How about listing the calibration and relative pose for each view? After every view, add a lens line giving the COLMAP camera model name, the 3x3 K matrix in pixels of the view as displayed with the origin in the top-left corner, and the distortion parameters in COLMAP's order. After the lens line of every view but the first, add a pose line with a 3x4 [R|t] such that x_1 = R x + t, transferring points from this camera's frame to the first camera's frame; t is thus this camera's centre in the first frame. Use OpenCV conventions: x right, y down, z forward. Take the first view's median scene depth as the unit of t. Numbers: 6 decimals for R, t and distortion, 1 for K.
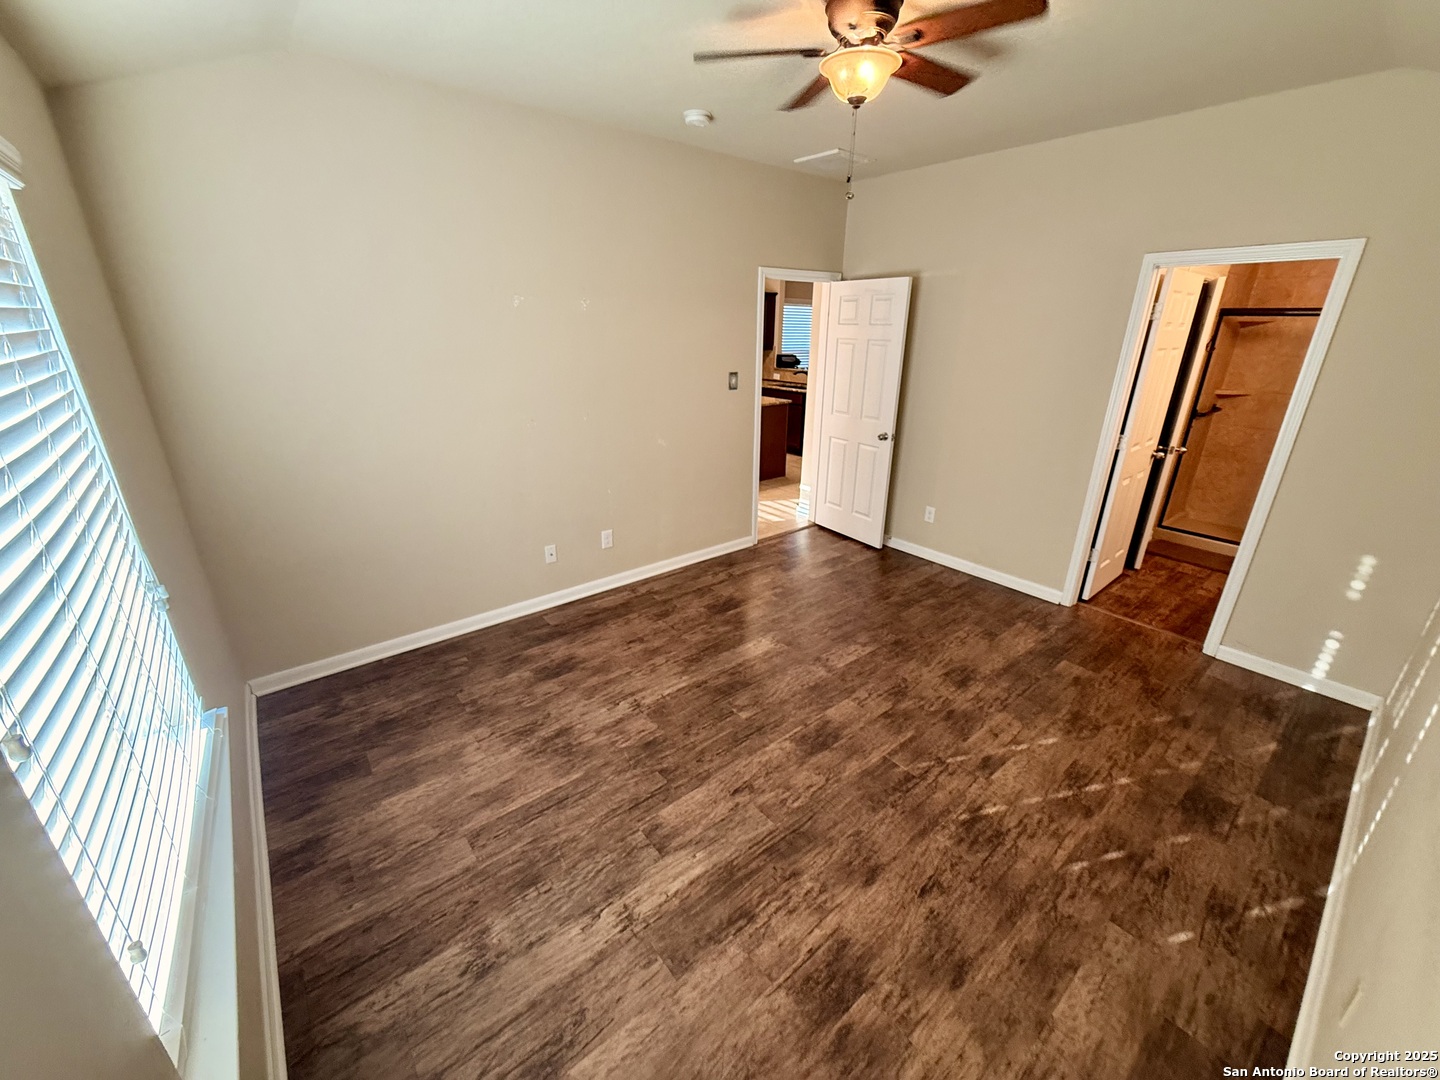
lens RADIAL K [[571.4, 0, 720.2], [0, 571.4, 537.1], [0, 0, 1]] dist [0.000768, -0.000288]
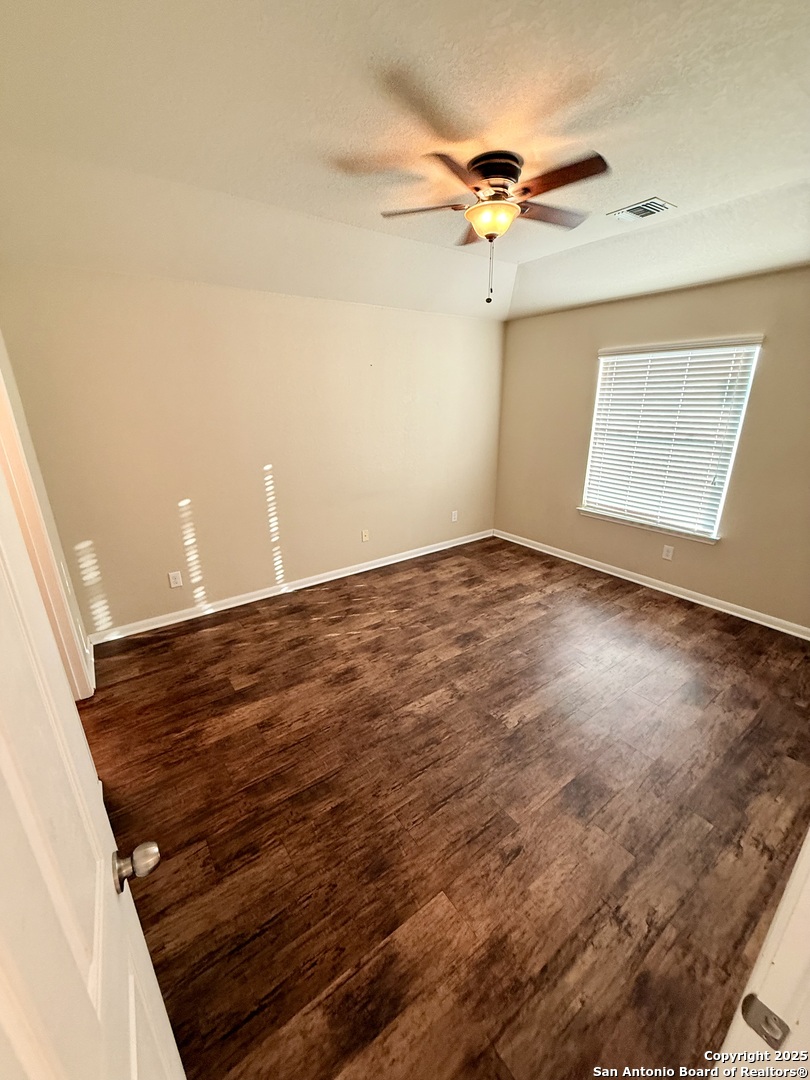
lens RADIAL K [[428.6, 0, 406.9], [0, 428.6, 538.8], [0, 0, 1]] dist [0.000768, -0.000288]
pose [[-0.998663, -0.016996, 0.048818, 0.297195], [0.017771, 0.773951, 0.632996, -0.659498], [-0.048541, 0.633018, -0.772614, 1.798420]]
